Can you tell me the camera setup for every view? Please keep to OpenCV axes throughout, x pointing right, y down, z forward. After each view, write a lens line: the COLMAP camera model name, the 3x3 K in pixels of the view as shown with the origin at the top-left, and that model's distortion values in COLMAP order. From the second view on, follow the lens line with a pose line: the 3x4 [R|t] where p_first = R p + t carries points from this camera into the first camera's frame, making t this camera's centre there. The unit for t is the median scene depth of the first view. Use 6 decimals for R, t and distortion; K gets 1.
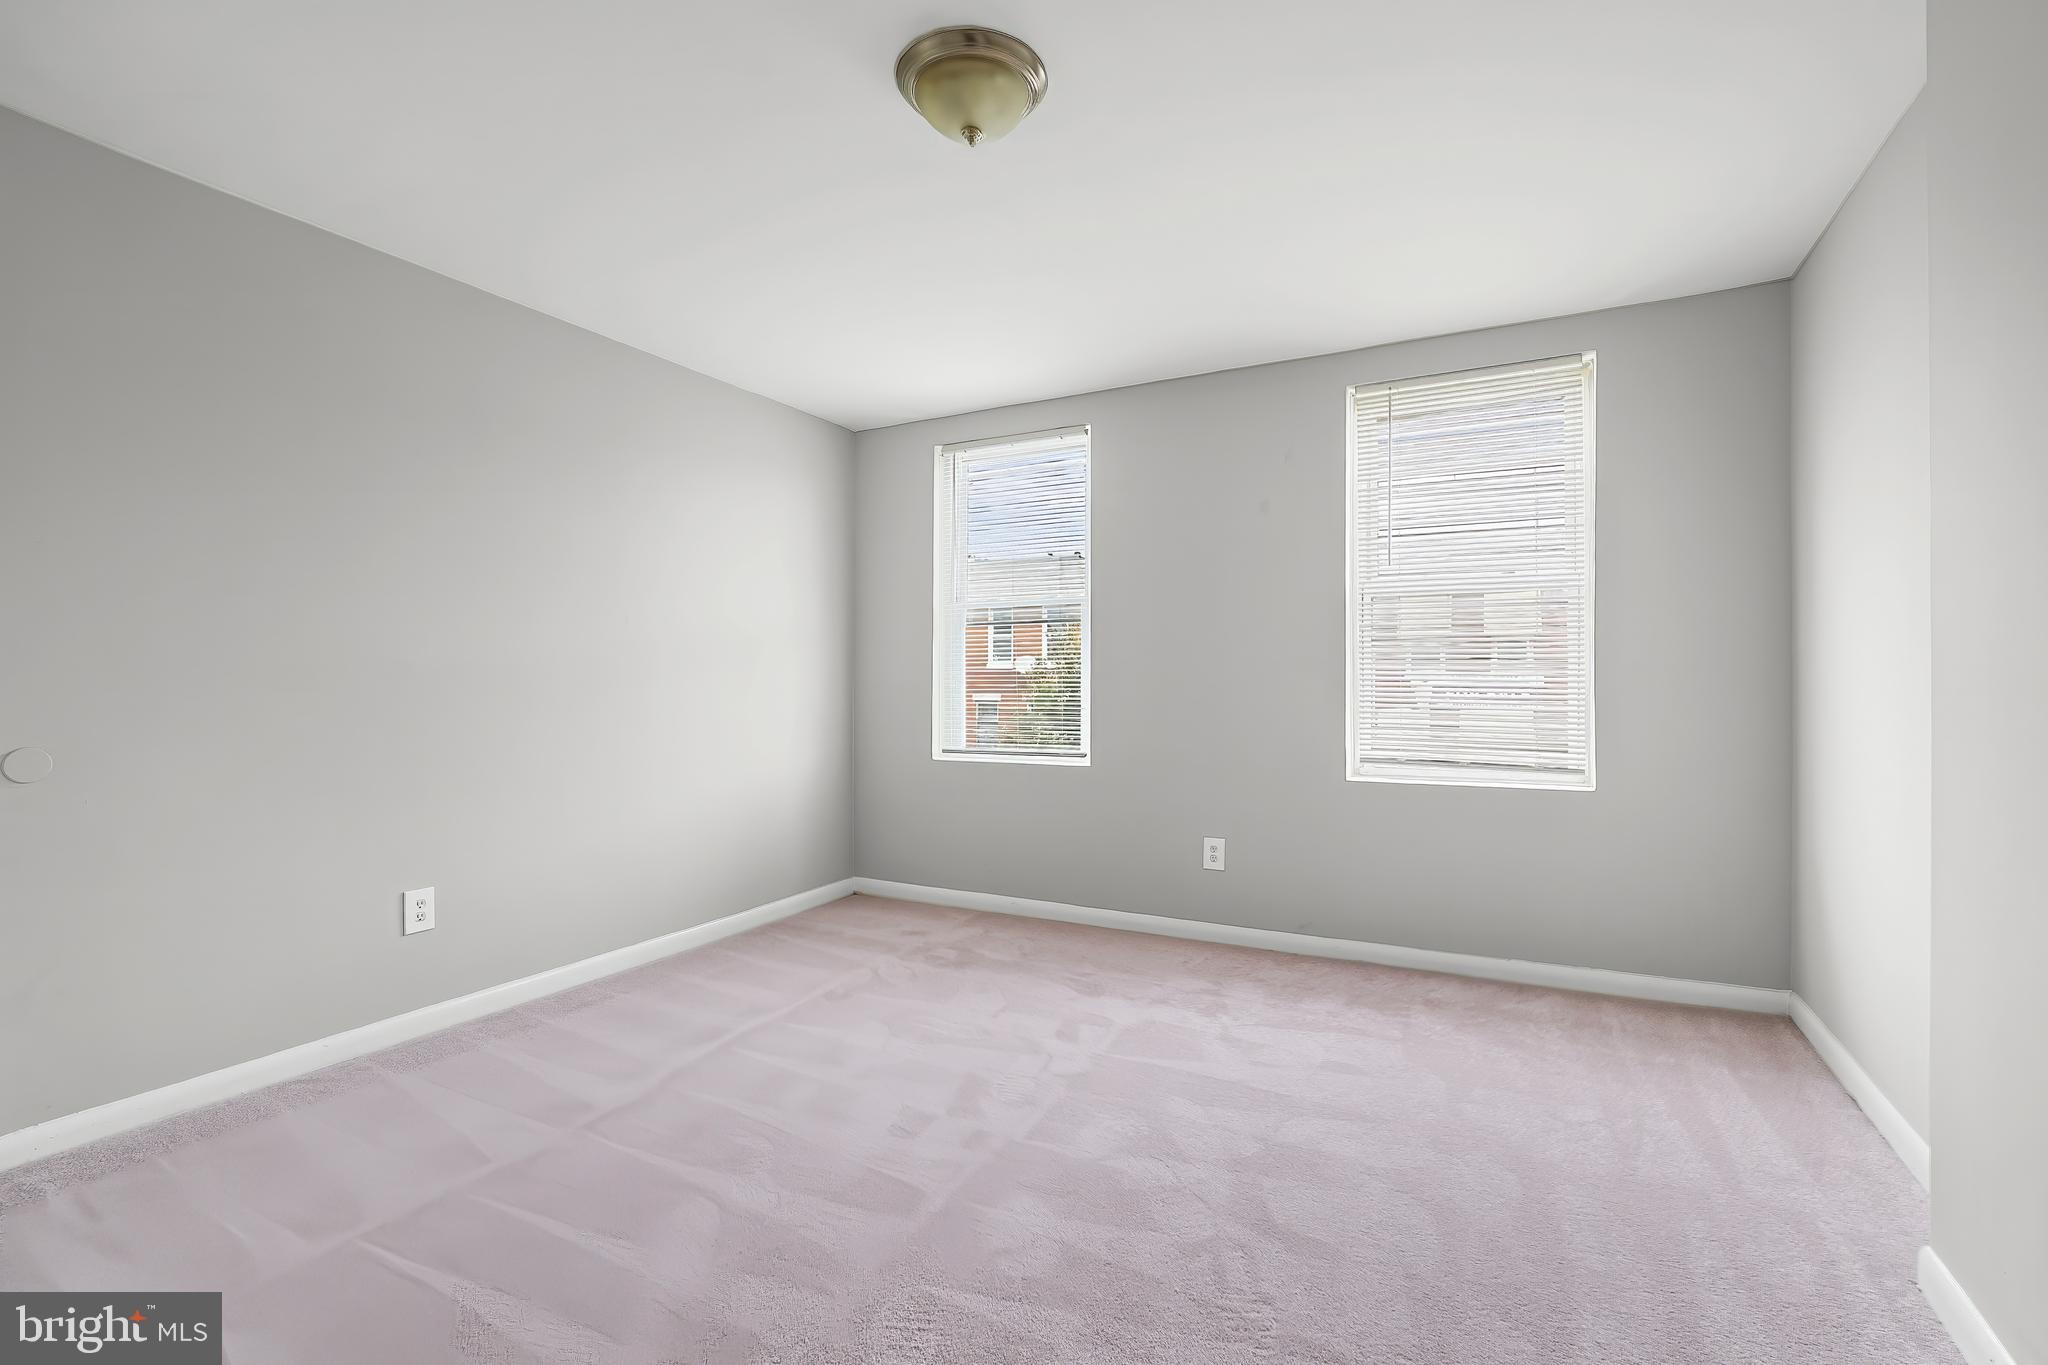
lens RADIAL K [[943.4, 0, 1040.5], [0, 943.4, 671.1], [0, 0, 1]] dist [-0.009814, 0.000350]
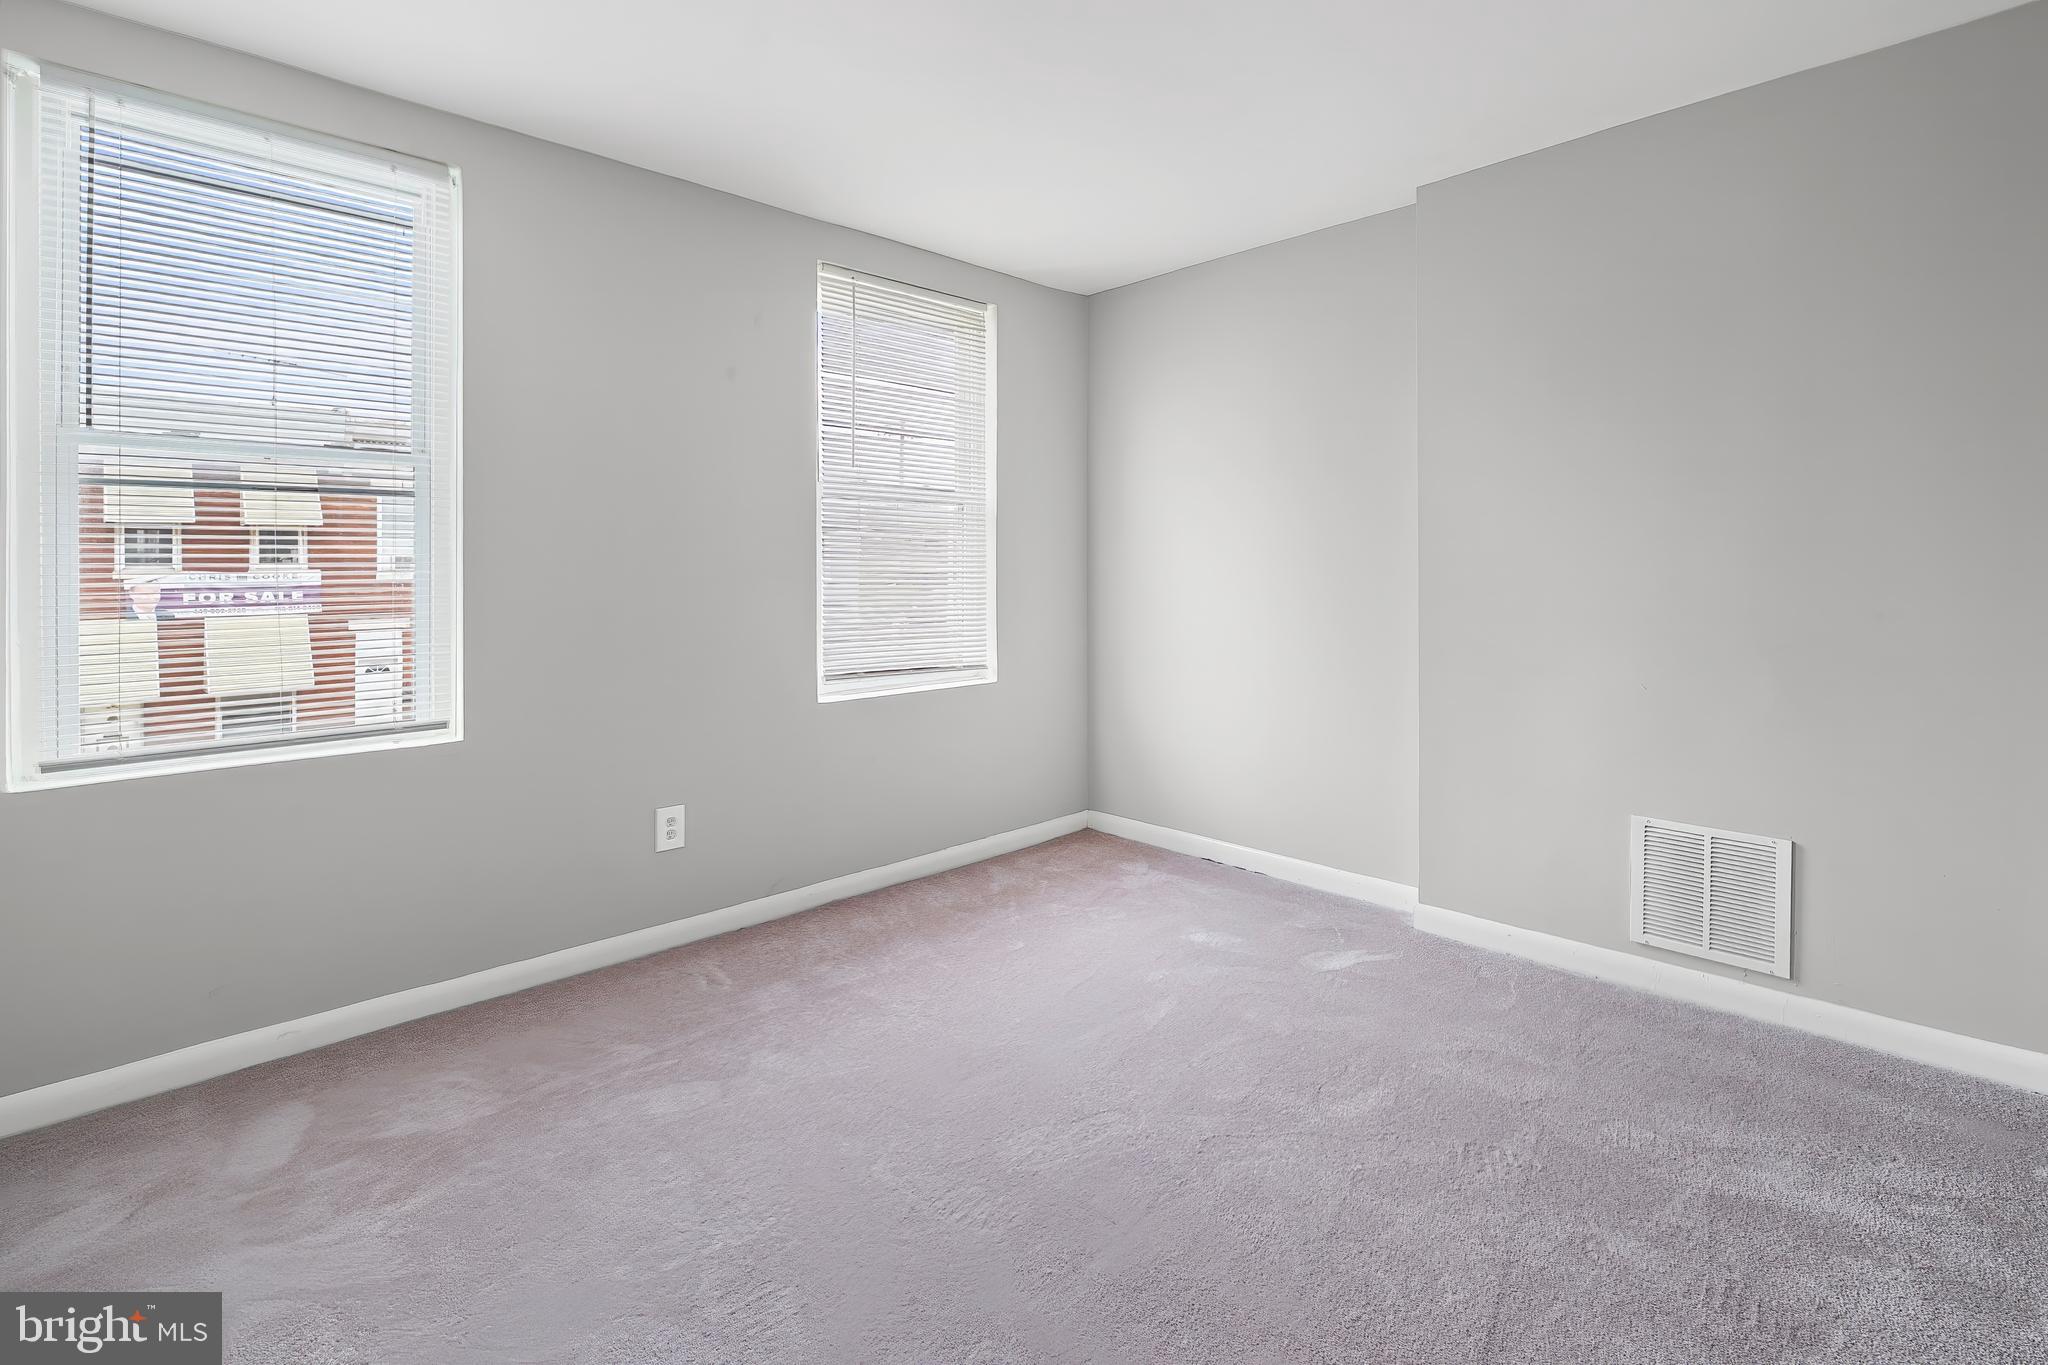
lens RADIAL K [[943.4, 0, 1038.7], [0, 943.4, 576.6], [0, 0, 1]] dist [-0.009814, 0.000350]
pose [[0.300977, -0.004849, 0.953619, -0.433440], [-0.004541, 0.999968, 0.006518, -0.009848], [-0.953621, -0.006292, 0.300946, 0.502850]]
